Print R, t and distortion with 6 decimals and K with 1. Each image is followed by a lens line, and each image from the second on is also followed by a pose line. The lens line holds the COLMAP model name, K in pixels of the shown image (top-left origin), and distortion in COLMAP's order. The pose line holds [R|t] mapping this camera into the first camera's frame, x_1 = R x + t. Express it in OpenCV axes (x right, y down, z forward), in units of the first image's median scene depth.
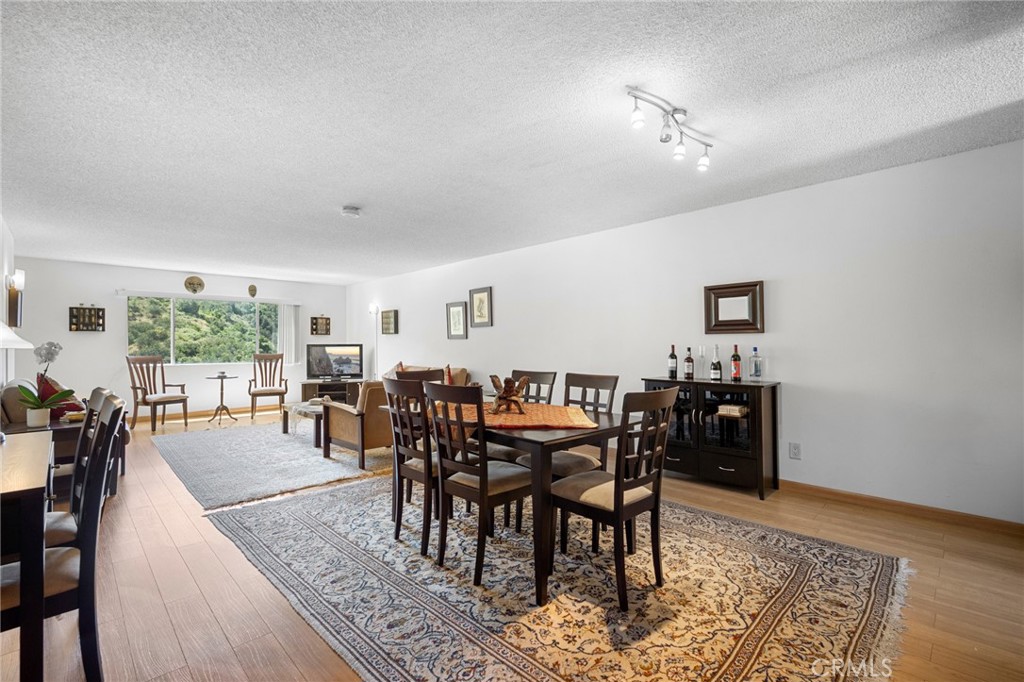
lens RADIAL K [[458.2, 0, 514.4], [0, 458.2, 344.7], [0, 0, 1]] dist [-0.000978, 0.000847]
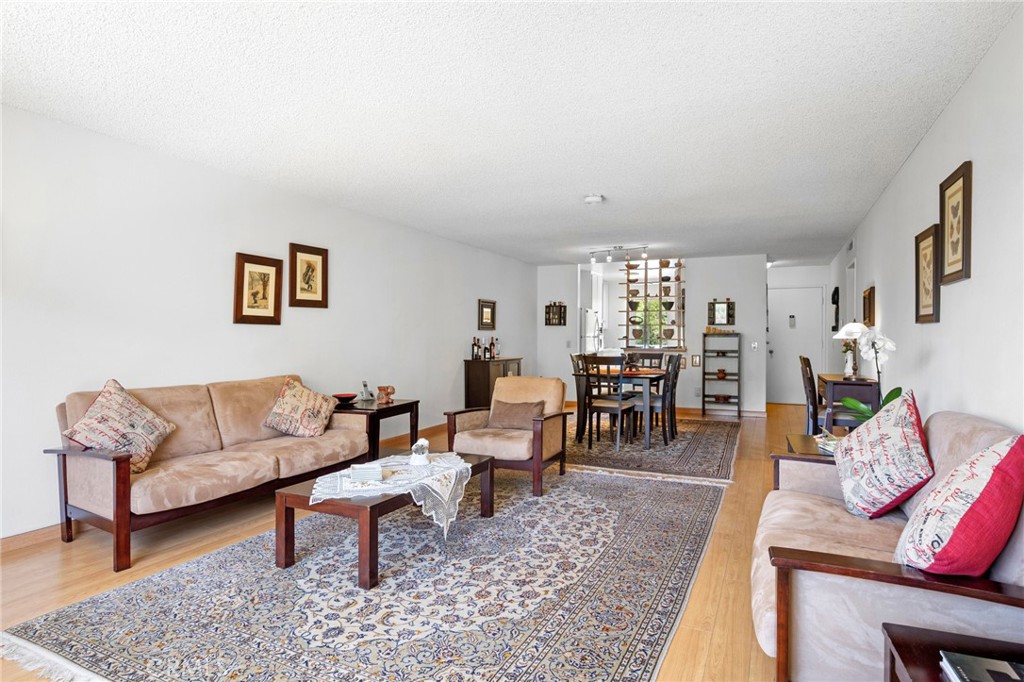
lens RADIAL K [[557.2, 0, 518.2], [0, 557.2, 339.0], [0, 0, 1]] dist [-0.000157, -0.001371]
pose [[-0.356965, -0.000806, 0.934117, -0.867790], [-0.001471, 0.999999, 0.000301, 0.004141], [-0.934117, -0.001267, -0.356966, 0.969585]]
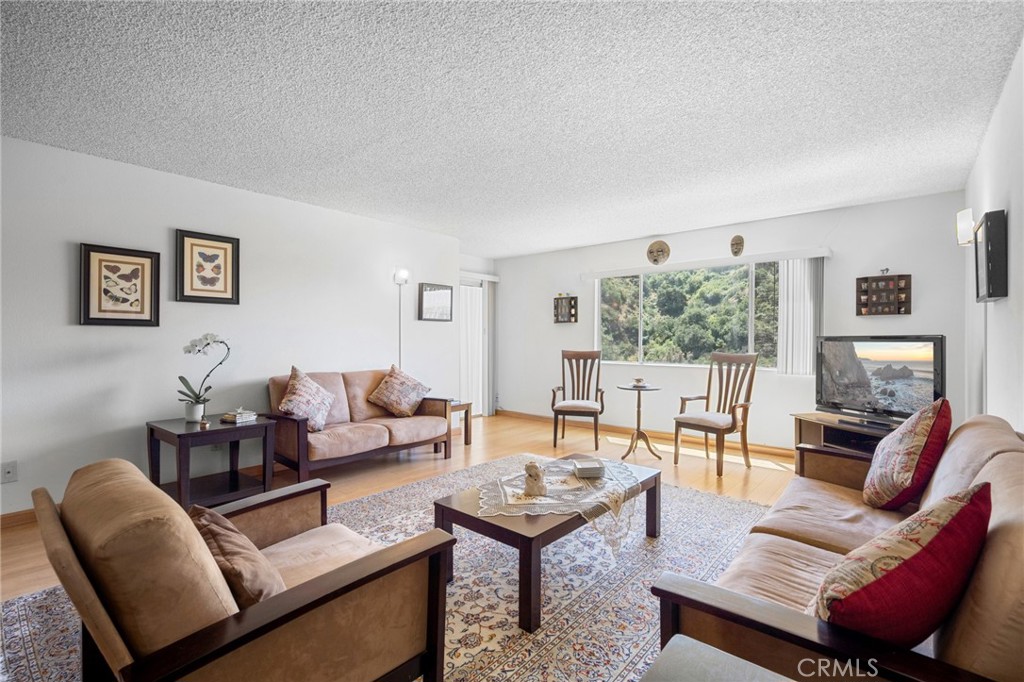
lens RADIAL K [[458.2, 0, 517.3], [0, 458.2, 348.0], [0, 0, 1]] dist [-0.000978, 0.000847]
pose [[0.088621, 0.022148, -0.995819, -0.012807], [-0.002376, 0.999755, 0.022025, 0.001736], [0.996063, 0.000414, 0.088652, 0.824637]]
